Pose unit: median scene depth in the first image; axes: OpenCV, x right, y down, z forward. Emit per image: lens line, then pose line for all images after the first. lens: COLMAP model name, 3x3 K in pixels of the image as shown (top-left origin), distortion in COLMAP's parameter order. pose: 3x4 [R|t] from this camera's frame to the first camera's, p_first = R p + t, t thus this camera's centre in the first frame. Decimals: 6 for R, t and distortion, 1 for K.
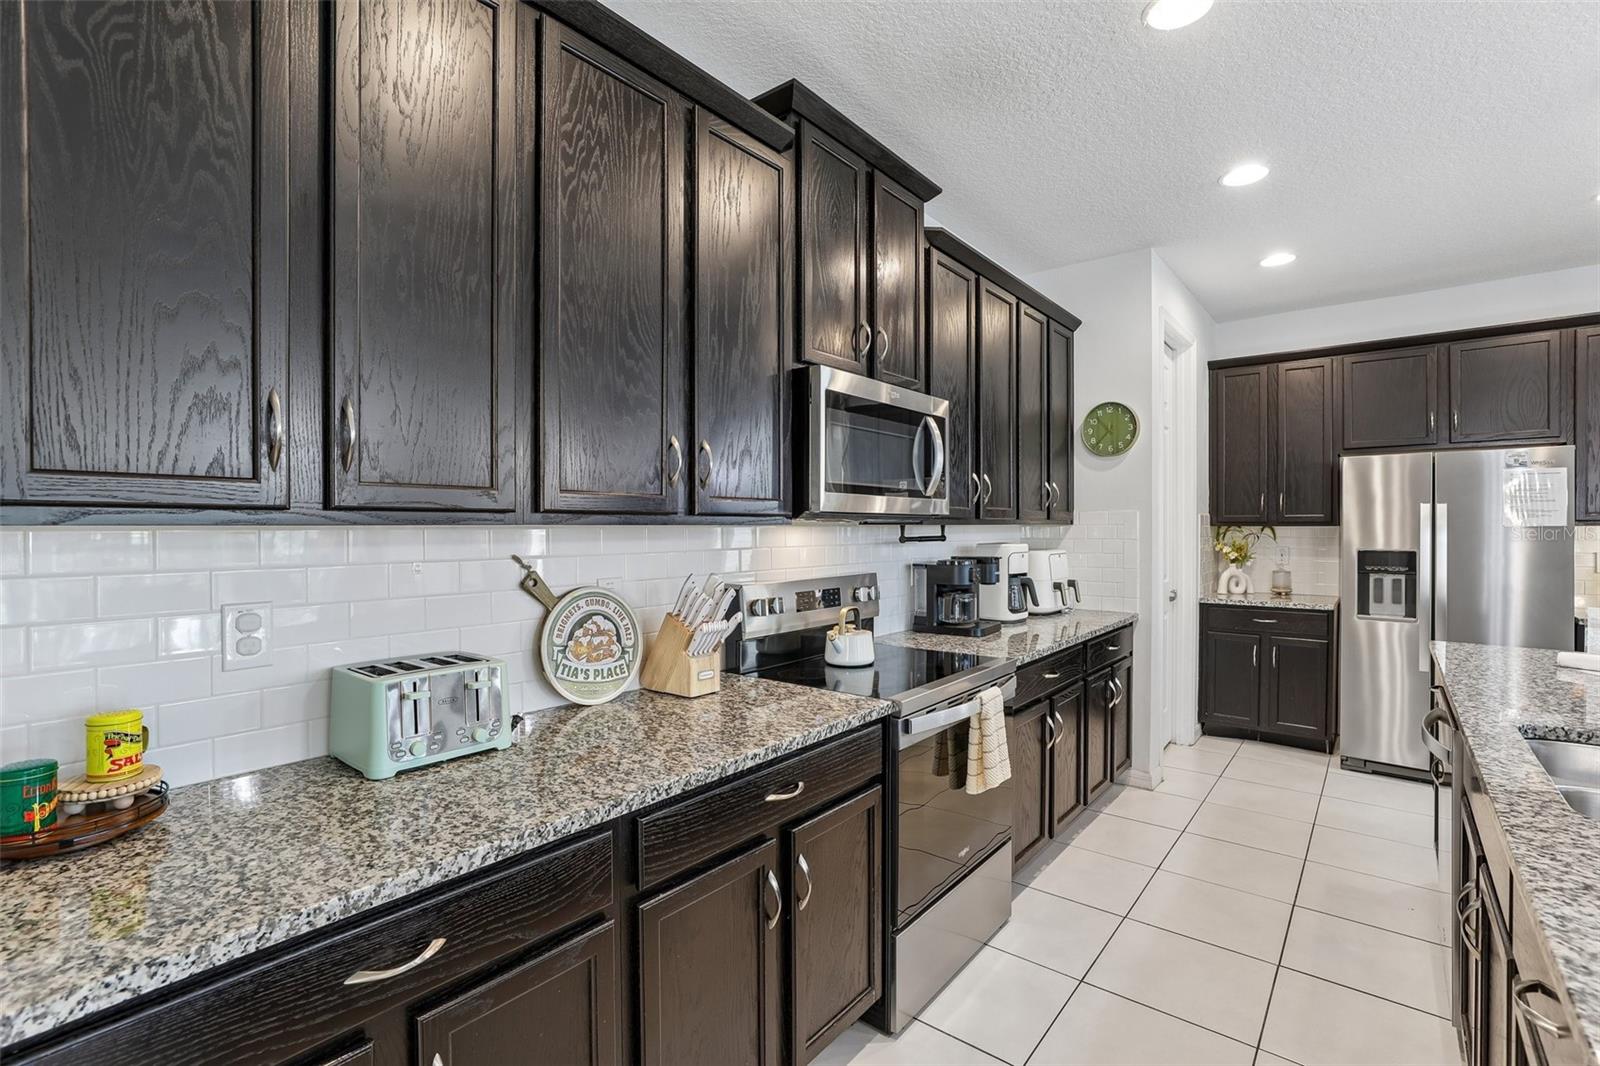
lens RADIAL K [[724.5, 0, 800.0], [0, 724.5, 533.0], [0, 0, 1]] dist [-0.017242, 0.000120]
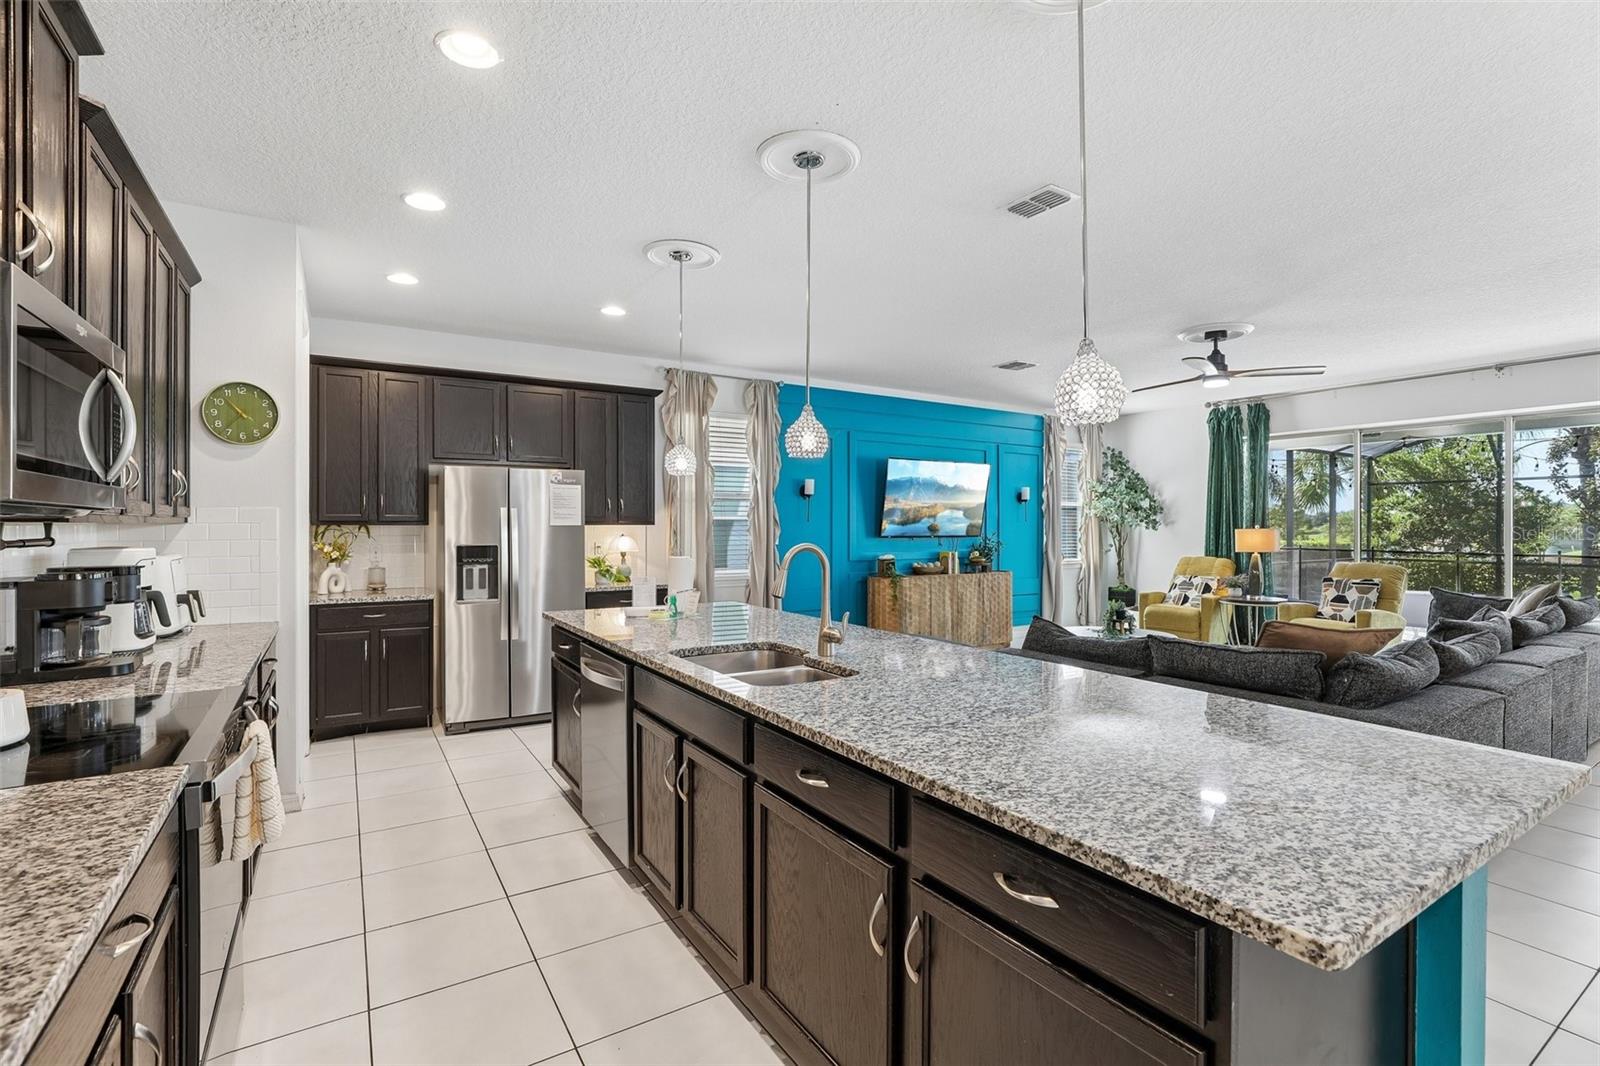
lens RADIAL K [[729.9, 0, 795.9], [0, 729.9, 523.3], [0, 0, 1]] dist [-0.017359, 0.010343]
pose [[0.324041, 0.004359, 0.946033, -0.174238], [0.007706, 0.999944, -0.007247, -0.000040], [-0.946012, 0.009638, 0.323990, 0.086515]]
